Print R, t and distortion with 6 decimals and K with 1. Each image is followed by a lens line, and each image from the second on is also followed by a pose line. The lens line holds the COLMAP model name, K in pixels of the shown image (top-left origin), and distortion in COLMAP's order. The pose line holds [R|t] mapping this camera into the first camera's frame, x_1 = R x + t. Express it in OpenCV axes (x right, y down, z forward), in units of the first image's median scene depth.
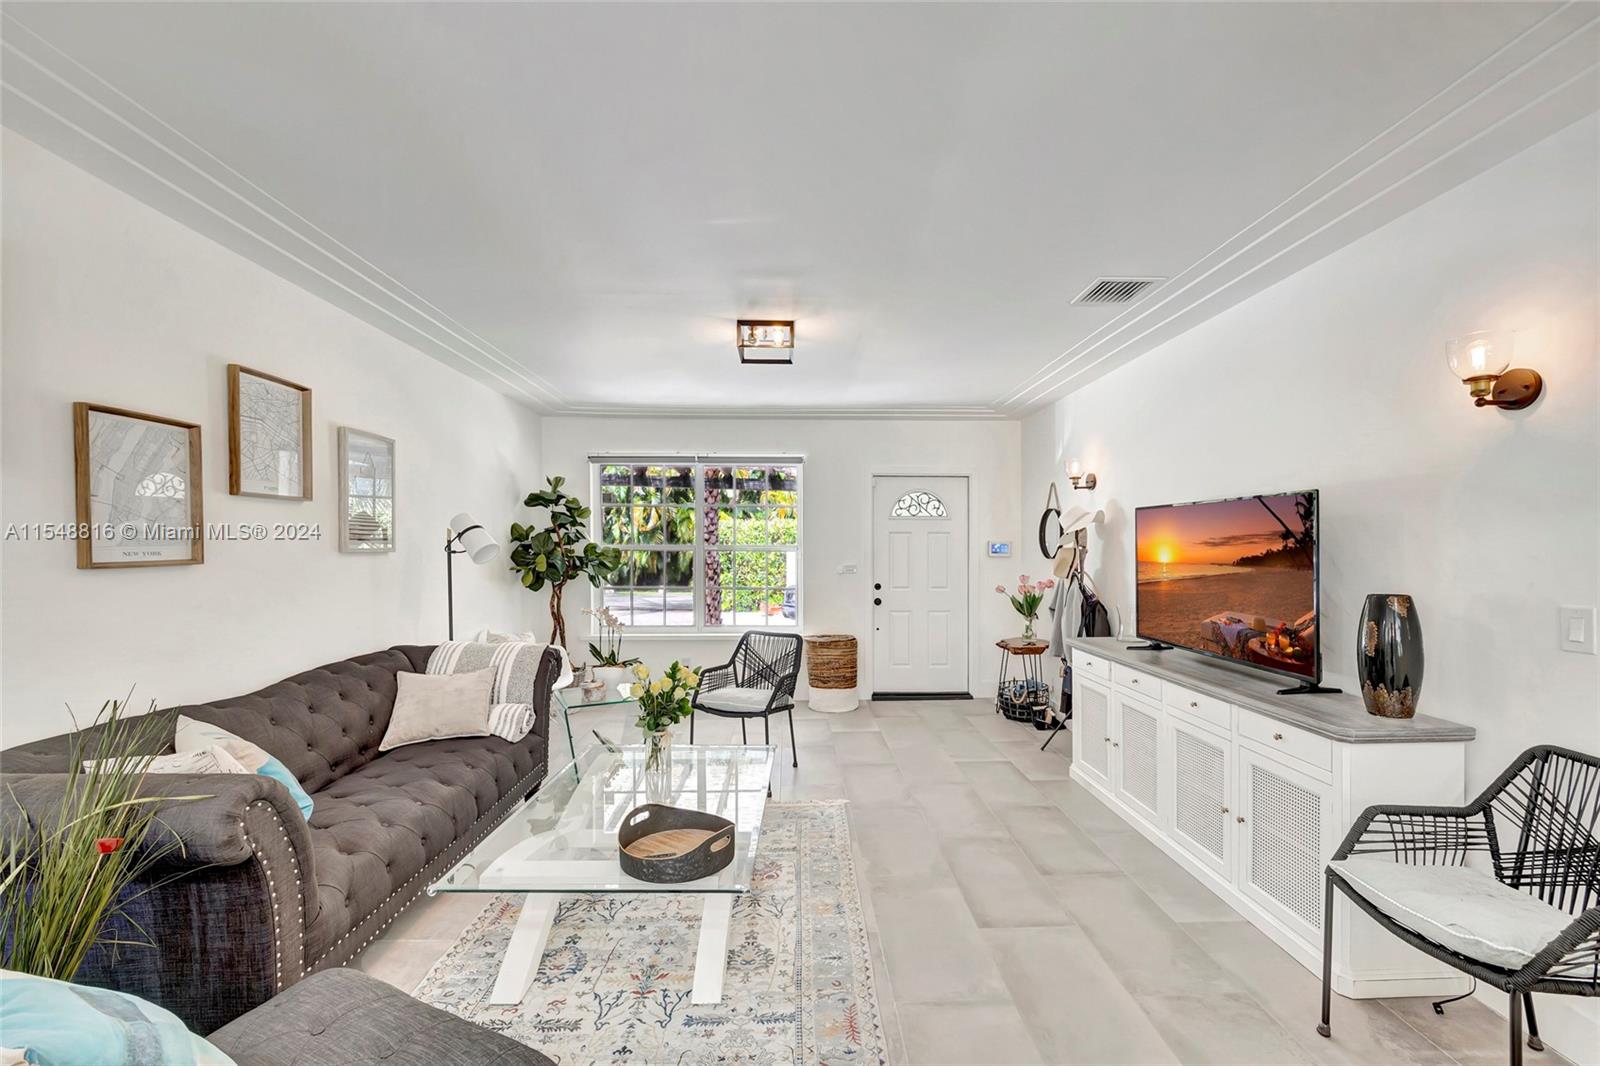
lens RADIAL K [[648.0, 0, 814.3], [0, 648.0, 553.7], [0, 0, 1]] dist [-0.000758, 0.000051]
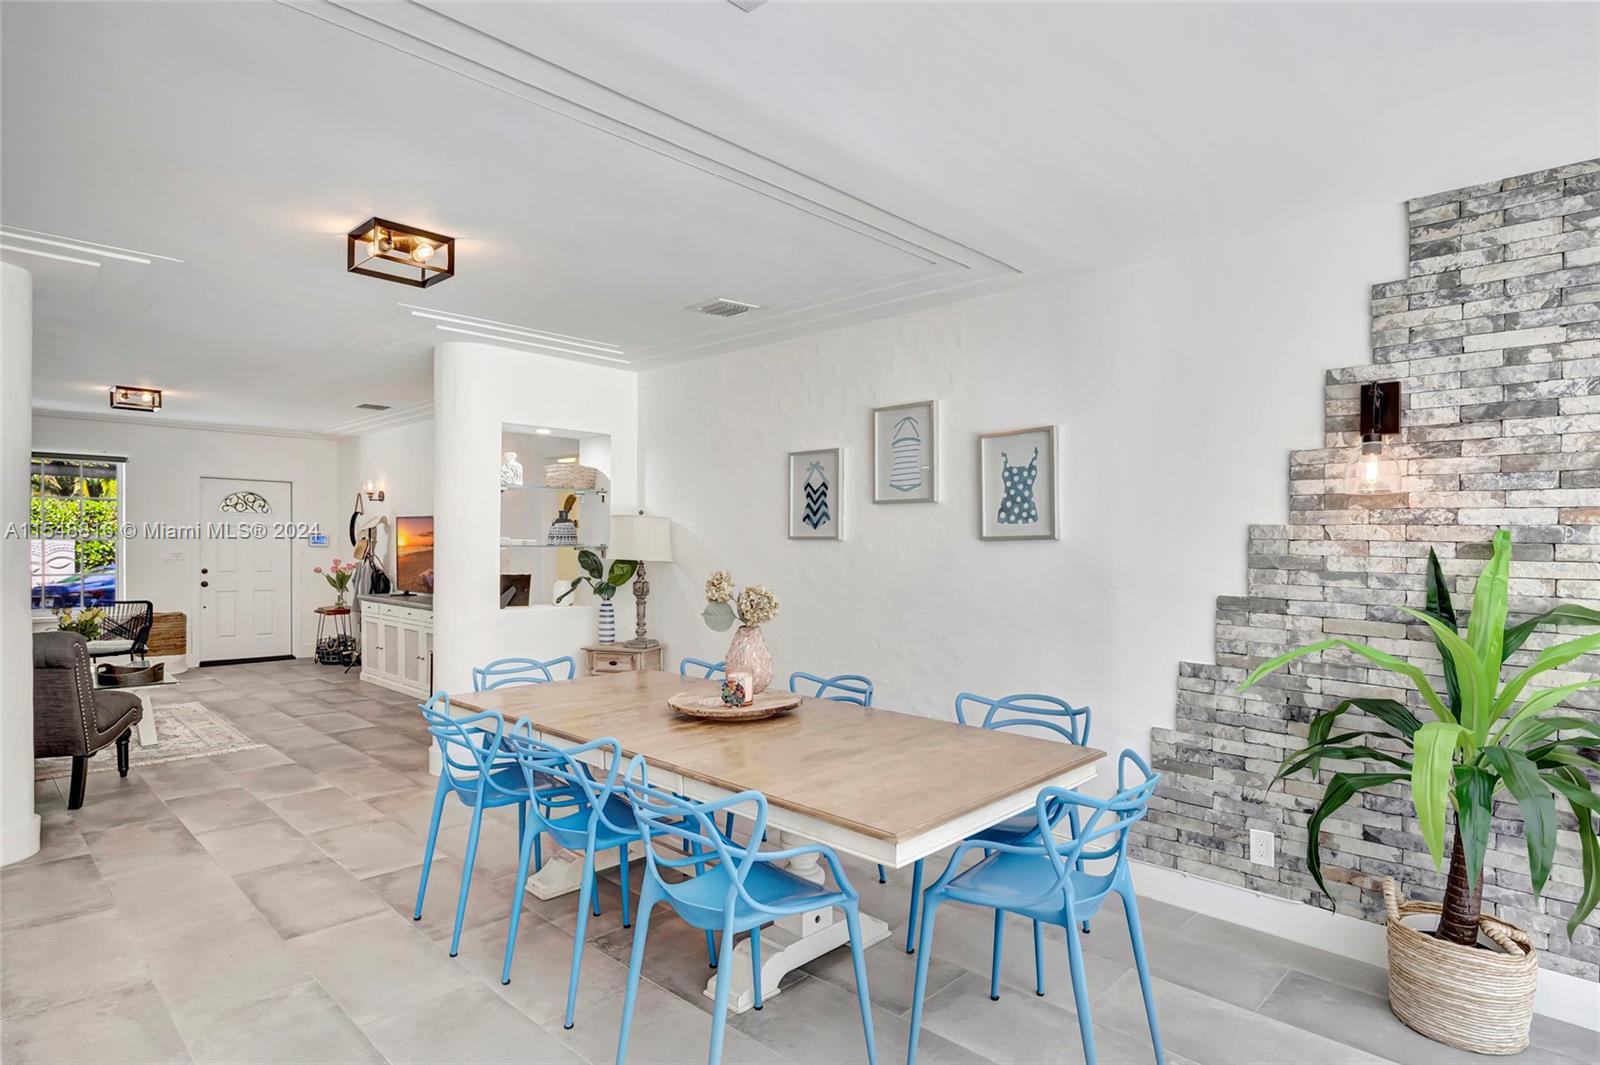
lens RADIAL K [[849.1, 0, 812.8], [0, 849.1, 544.6], [0, 0, 1]] dist [-0.011676, -0.001385]
pose [[0.713498, 0.002475, 0.700653, -0.298865], [0.001644, 0.999985, -0.005206, 0.018440], [-0.700656, 0.004867, 0.713483, -1.385508]]
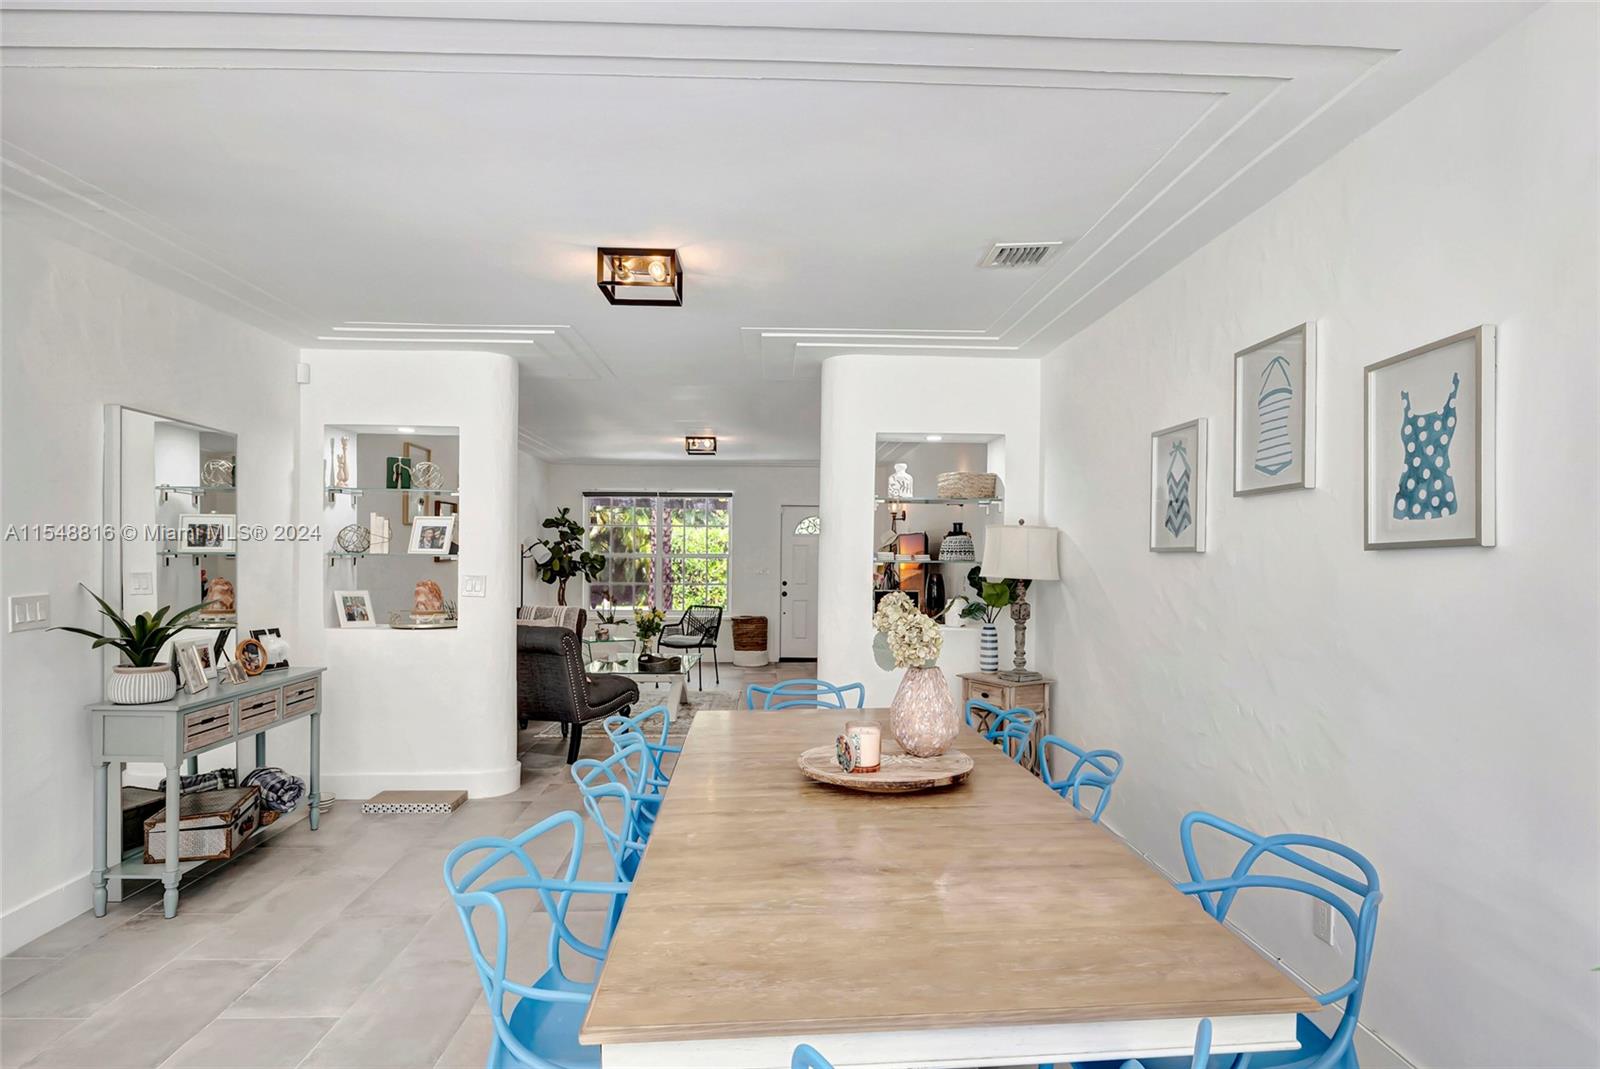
lens RADIAL K [[849.1, 0, 815.3], [0, 849.1, 561.3], [0, 0, 1]] dist [-0.011676, -0.001385]
pose [[0.999653, 0.002661, 0.026214, 0.184343], [-0.002518, 0.999982, -0.005511, 0.020341], [-0.026228, 0.005443, 0.999641, -1.370999]]
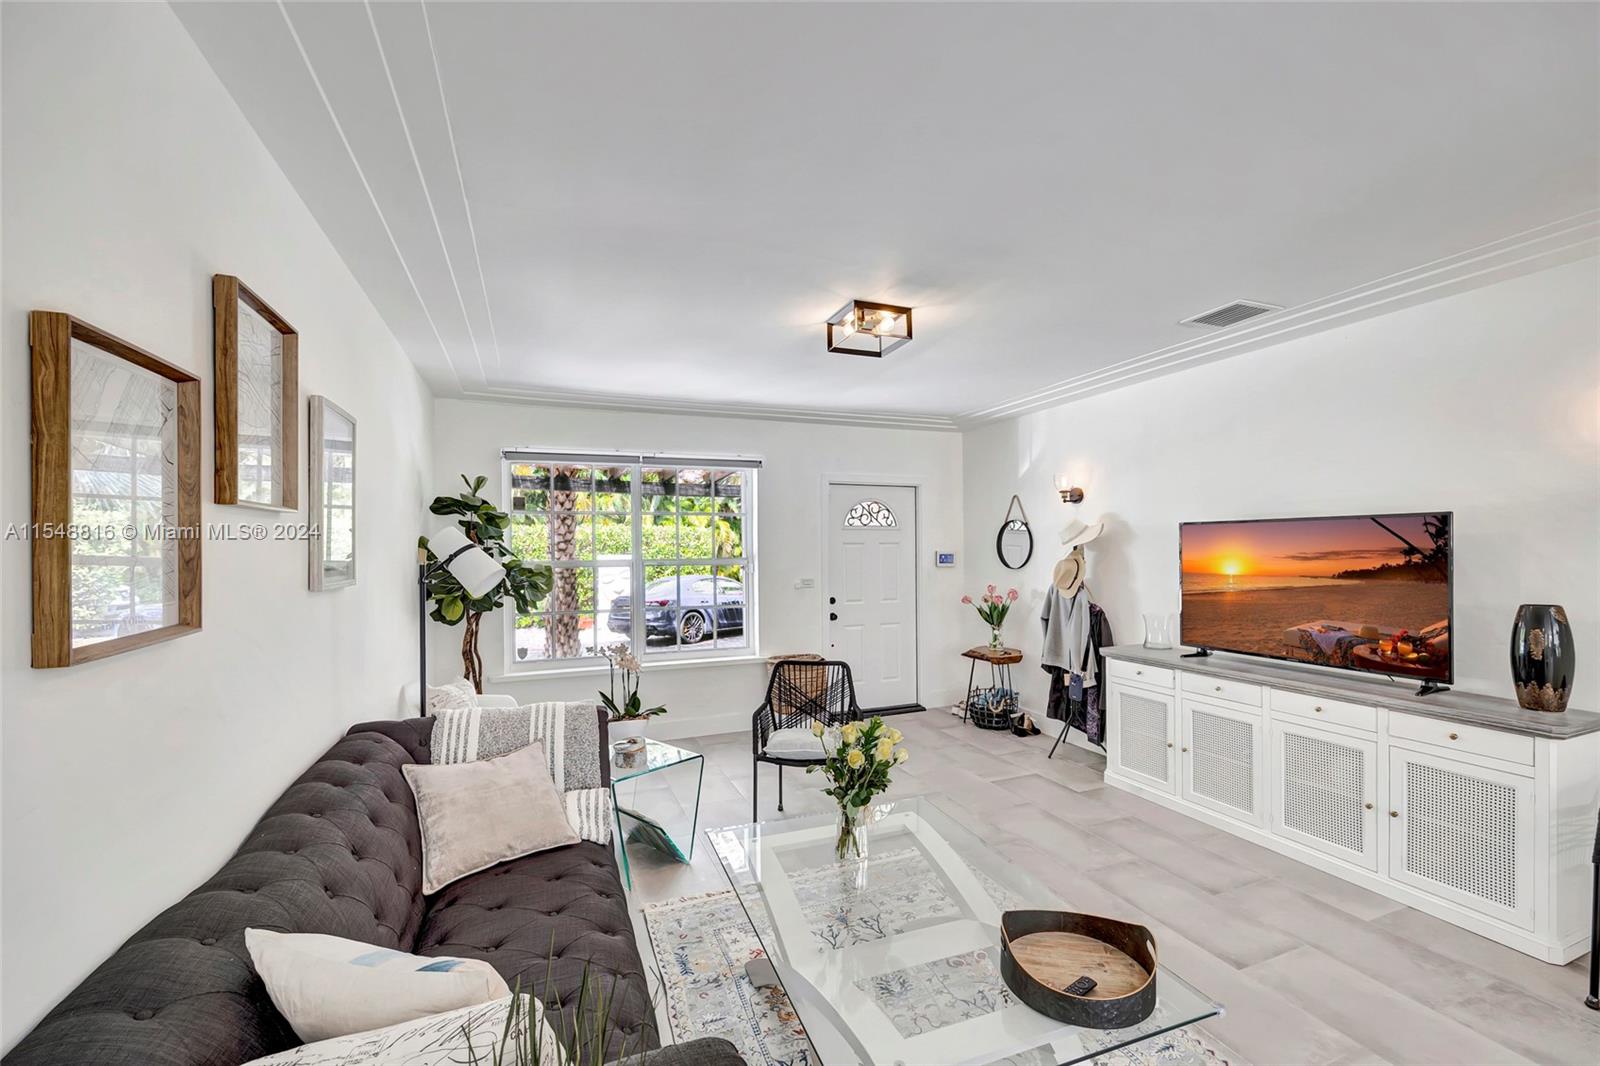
lens RADIAL K [[648.0, 0, 803.8], [0, 648.0, 553.5], [0, 0, 1]] dist [-0.000758, 0.000051]
pose [[0.942690, -0.013723, 0.333387, -0.406567], [0.015459, 0.999877, -0.002555, -0.025247], [-0.333311, 0.007563, 0.942787, 0.196556]]
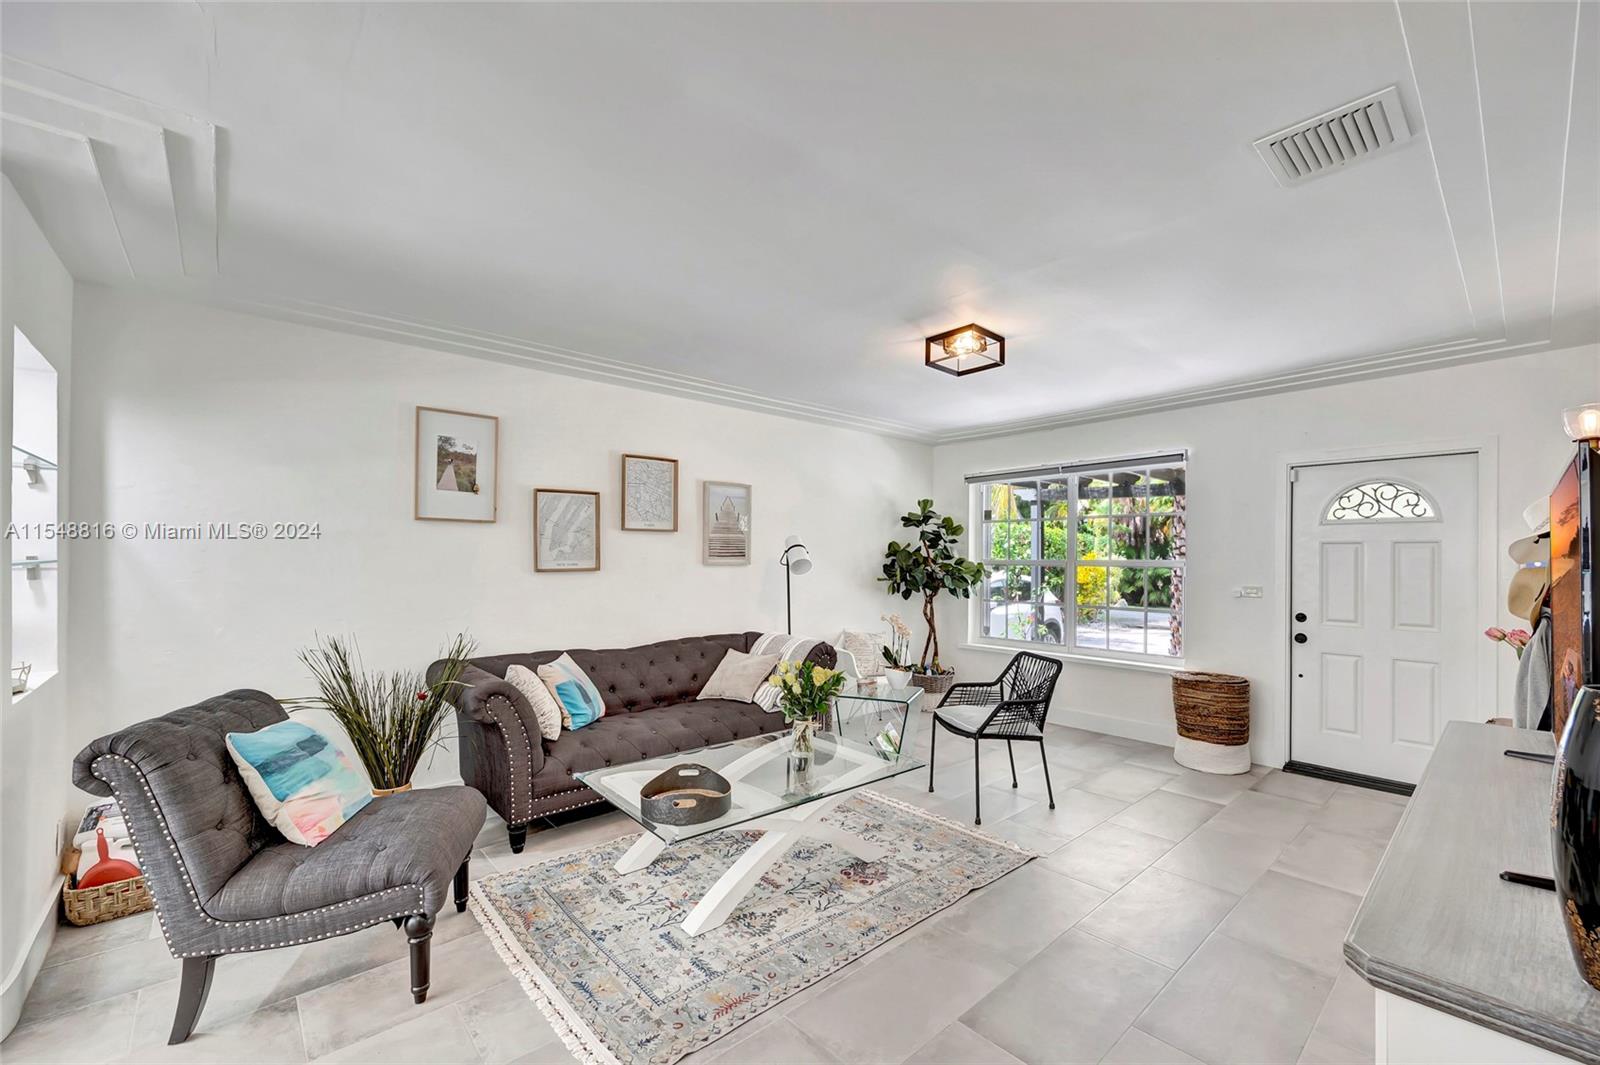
lens RADIAL K [[648.0, 0, 845.8], [0, 648.0, 560.1], [0, 0, 1]] dist [-0.000758, 0.000051]
pose [[0.654725, 0.002151, -0.755864, 0.497411], [-0.011048, 0.999916, -0.006724, -0.004926], [0.755786, 0.012753, 0.654694, 0.212457]]
